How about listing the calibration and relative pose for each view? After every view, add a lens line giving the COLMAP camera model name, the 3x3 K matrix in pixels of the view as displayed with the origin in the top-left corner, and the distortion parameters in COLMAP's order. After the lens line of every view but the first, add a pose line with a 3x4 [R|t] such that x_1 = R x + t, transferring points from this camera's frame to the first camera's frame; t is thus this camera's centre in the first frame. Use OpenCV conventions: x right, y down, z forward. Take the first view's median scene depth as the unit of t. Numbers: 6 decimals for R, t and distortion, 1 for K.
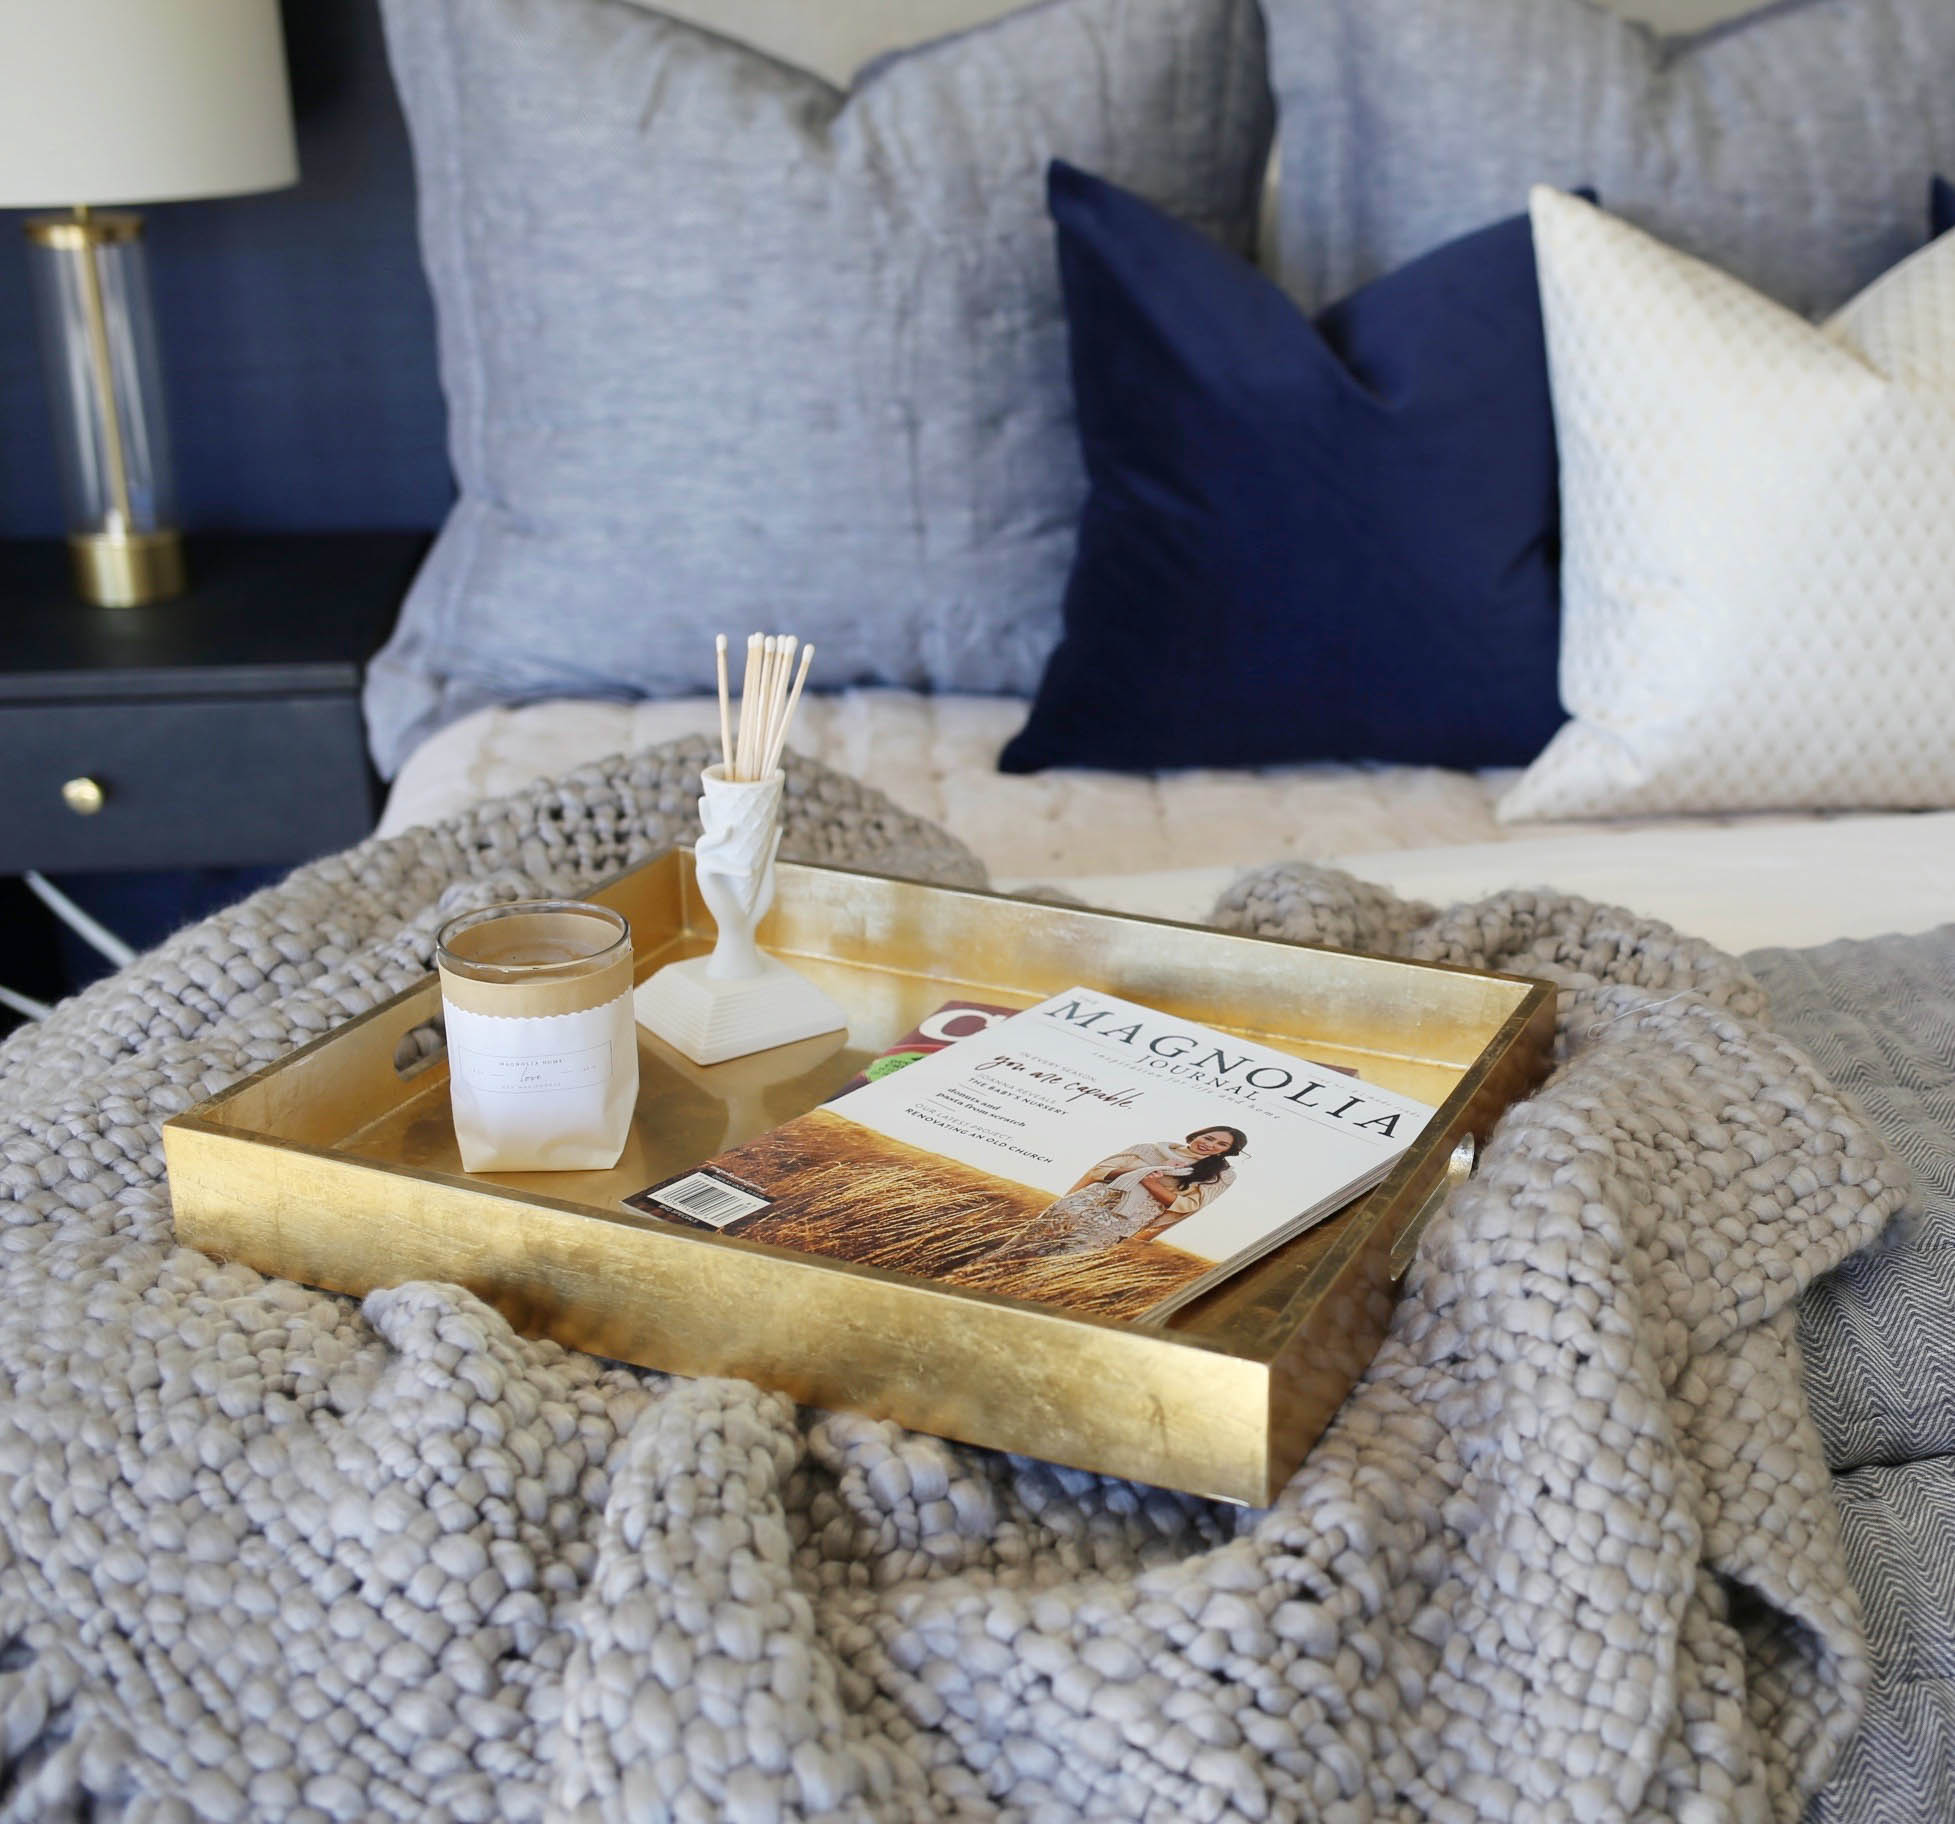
lens RADIAL K [[2648.1, 0, 1364.3], [0, 2648.1, 876.8], [0, 0, 1]] dist [-0.051858, 0.006854]
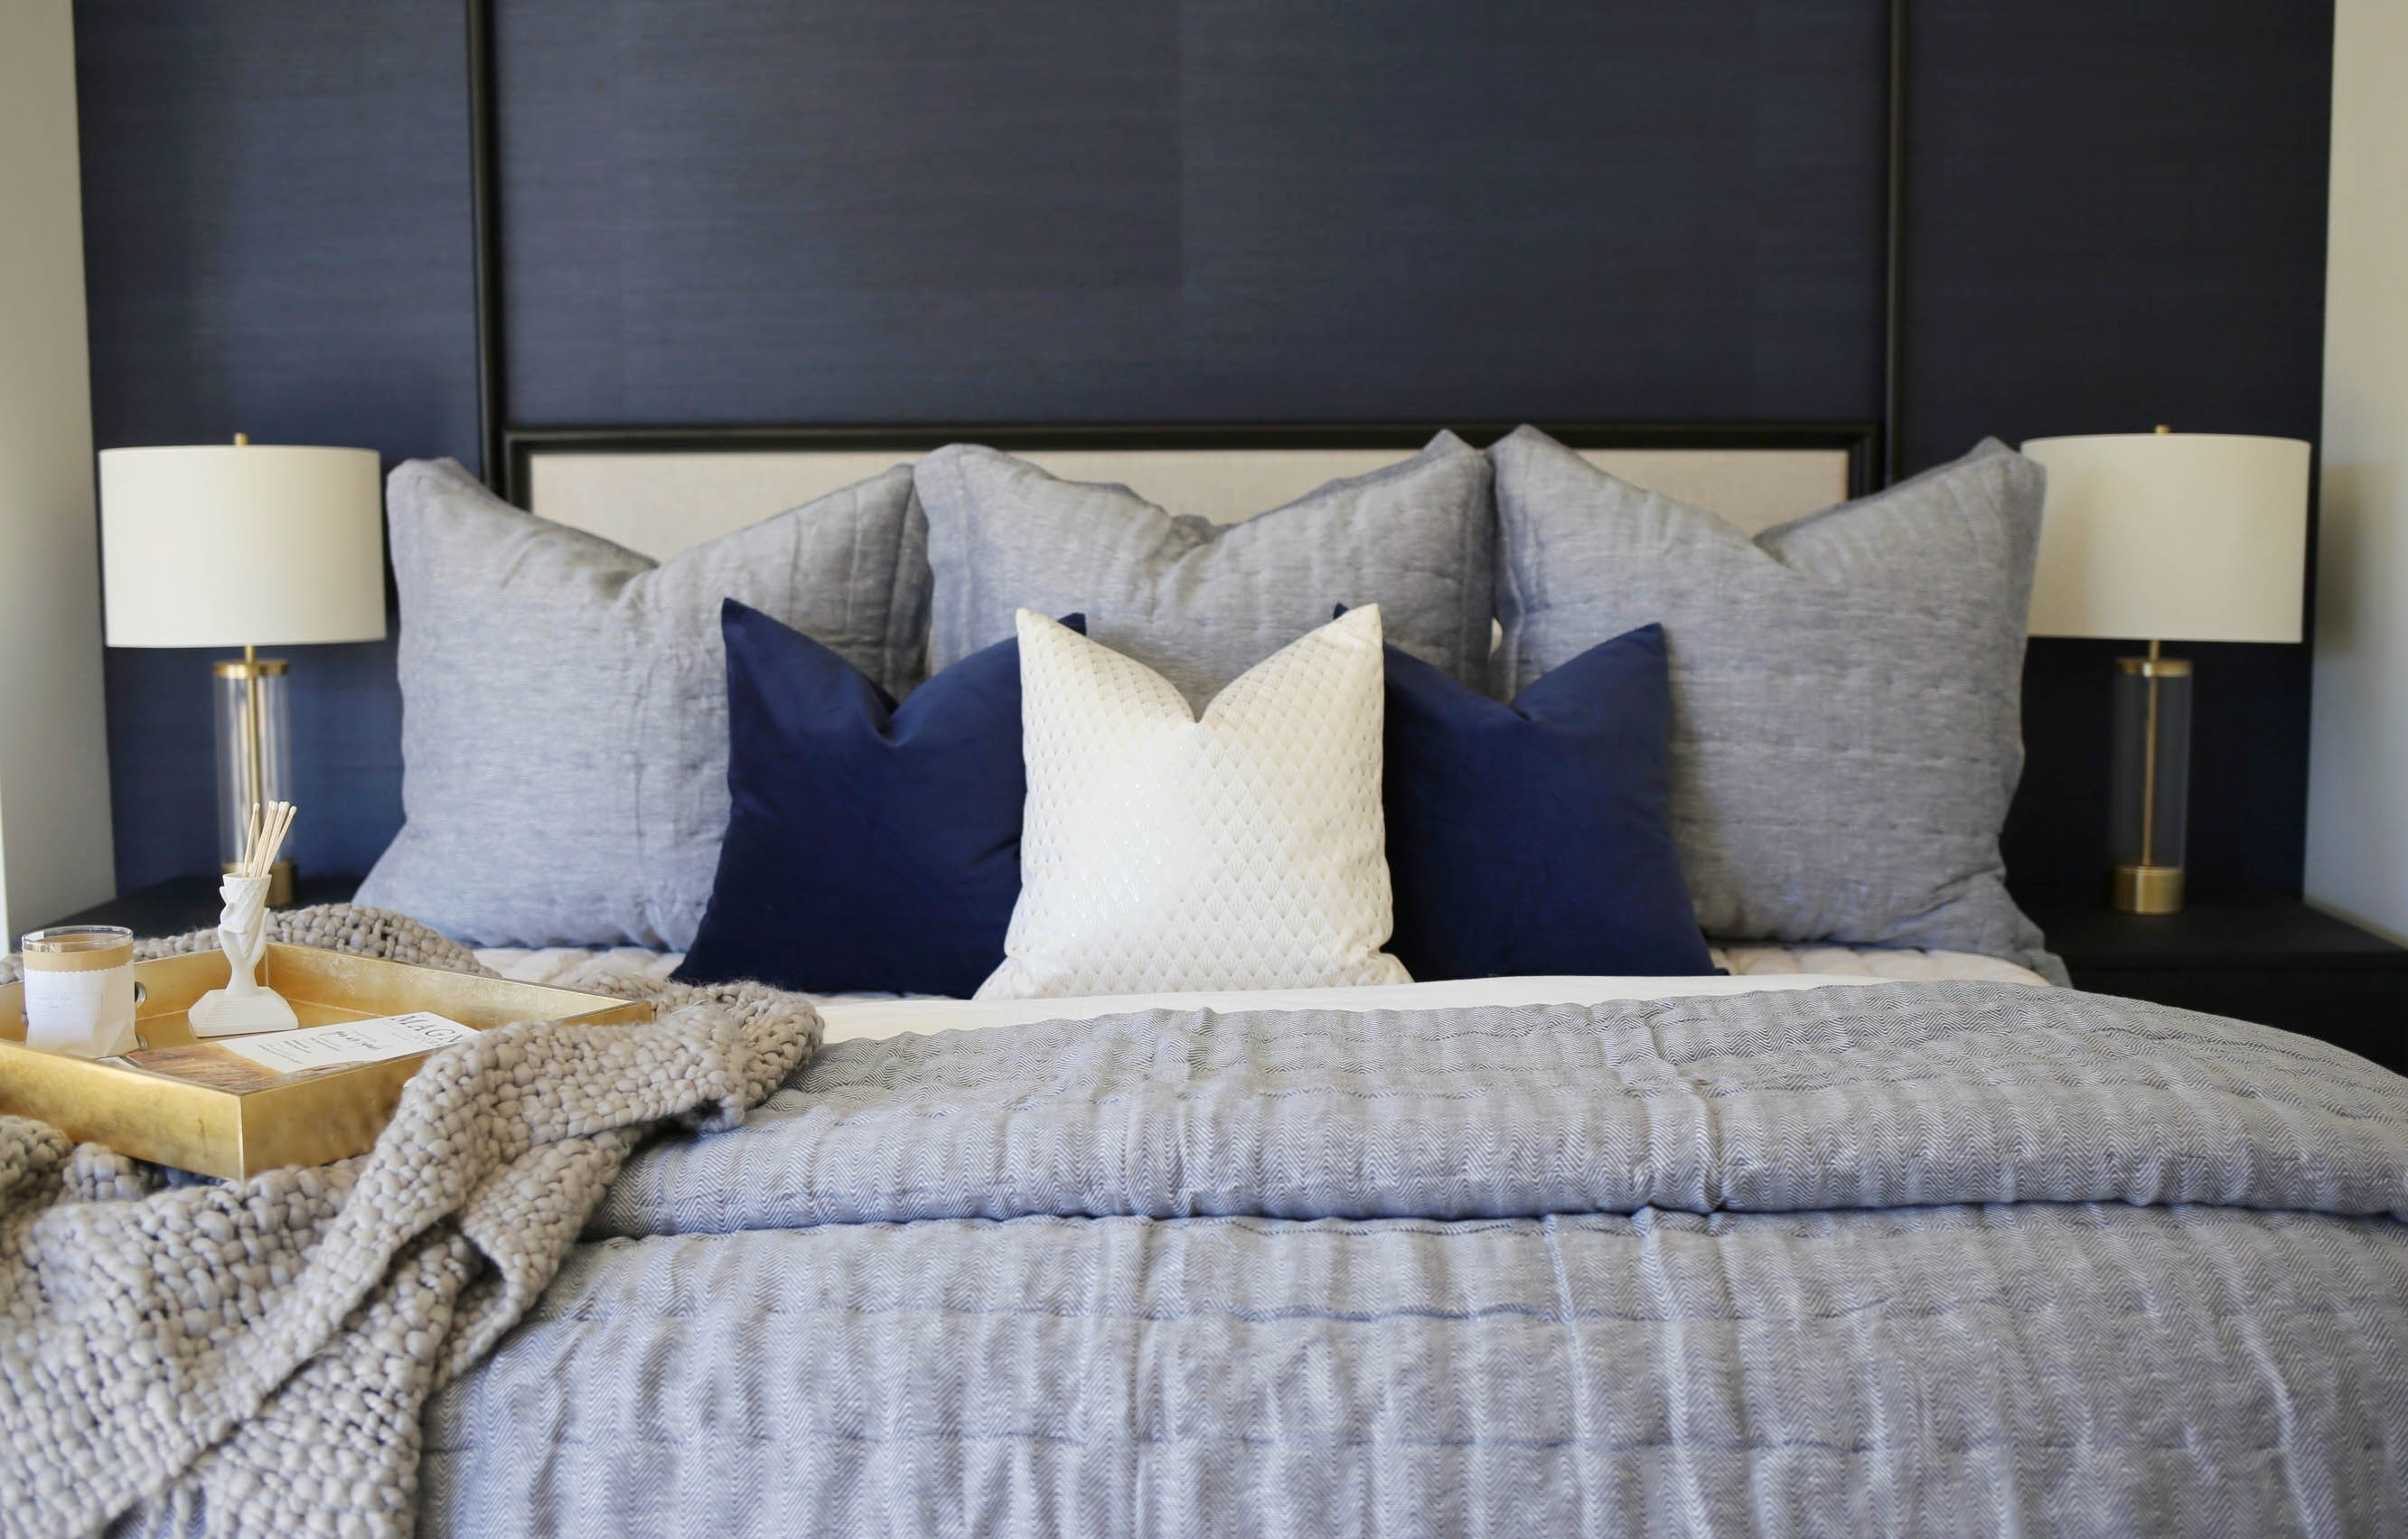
lens RADIAL K [[2393.3, 0, 1200.1], [0, 2393.3, 711.4], [0, 0, 1]] dist [-0.075316, 0.095240]
pose [[0.971892, -0.009821, -0.235224, 0.471234], [-0.055549, 0.961353, -0.269656, 0.153512], [0.228782, 0.275143, 0.933785, -0.231525]]
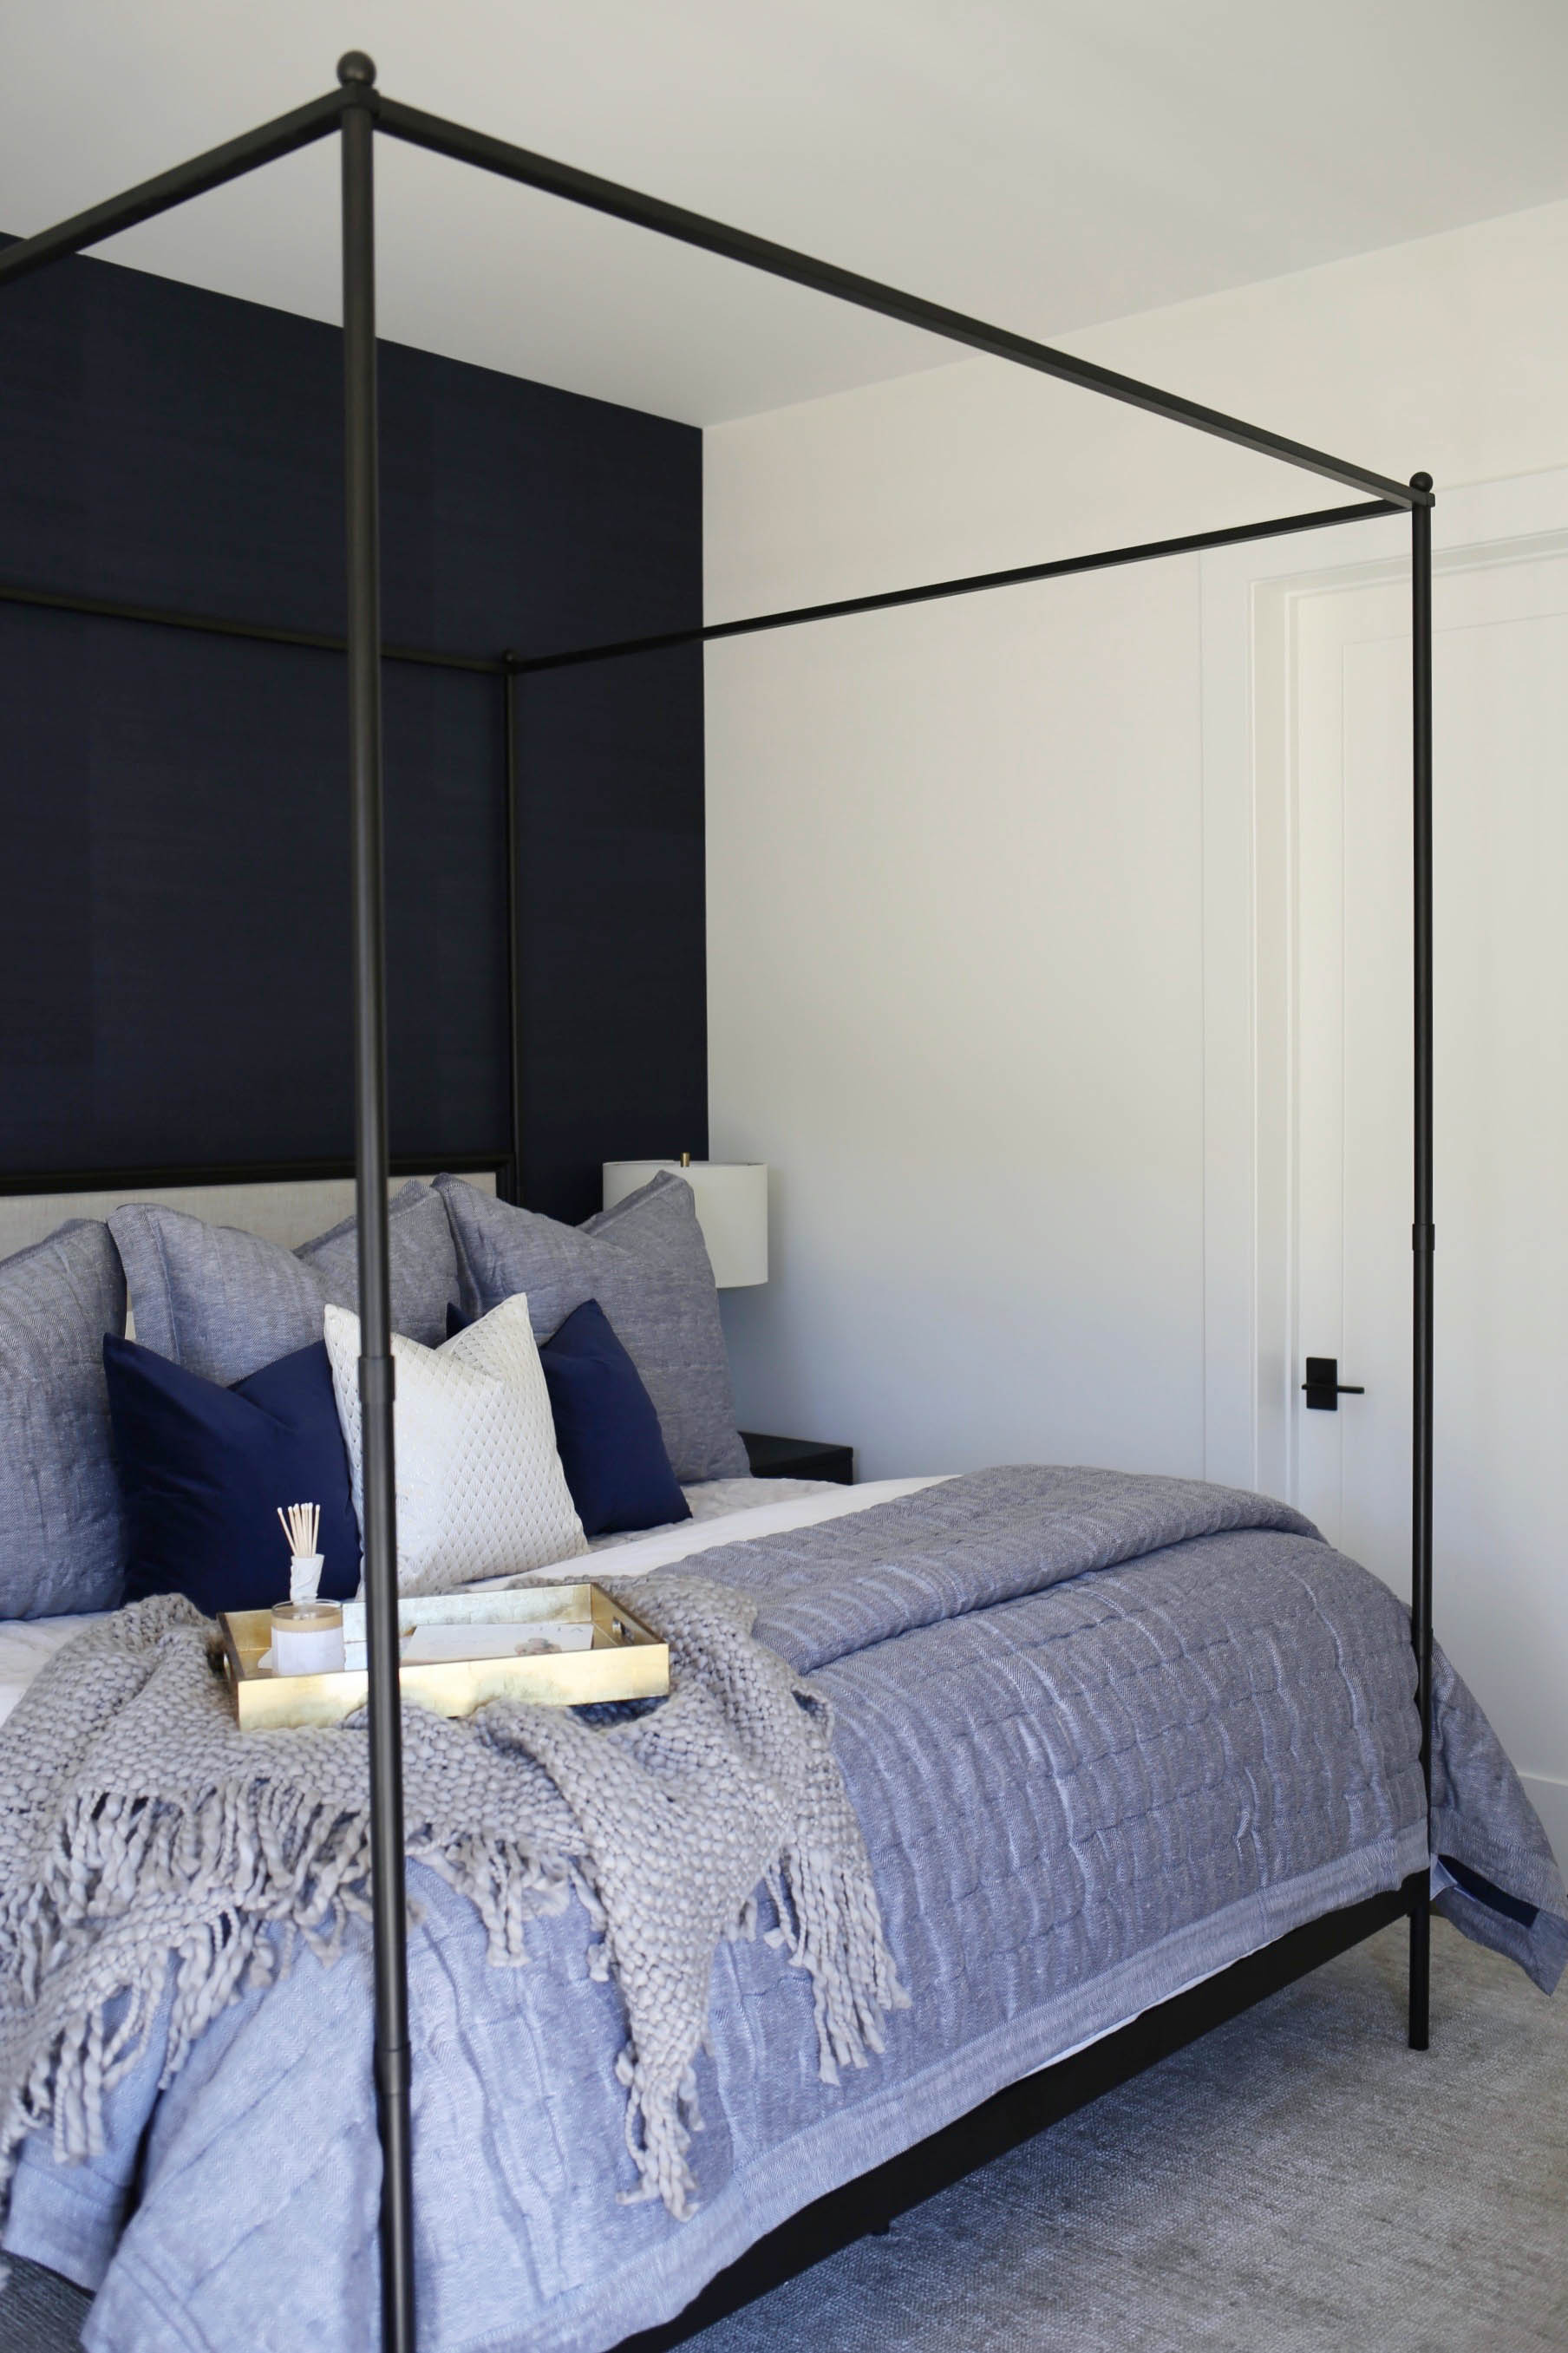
lens RADIAL K [[2315.2, 0, 784.0], [0, 2315.2, 1176.5], [0, 0, 1]] dist [-0.060546, 0.018377]
pose [[0.806136, -0.065696, 0.588072, -0.705230], [0.251305, 0.937750, -0.239732, 0.168470], [-0.535715, 0.341042, 0.772464, -0.680356]]
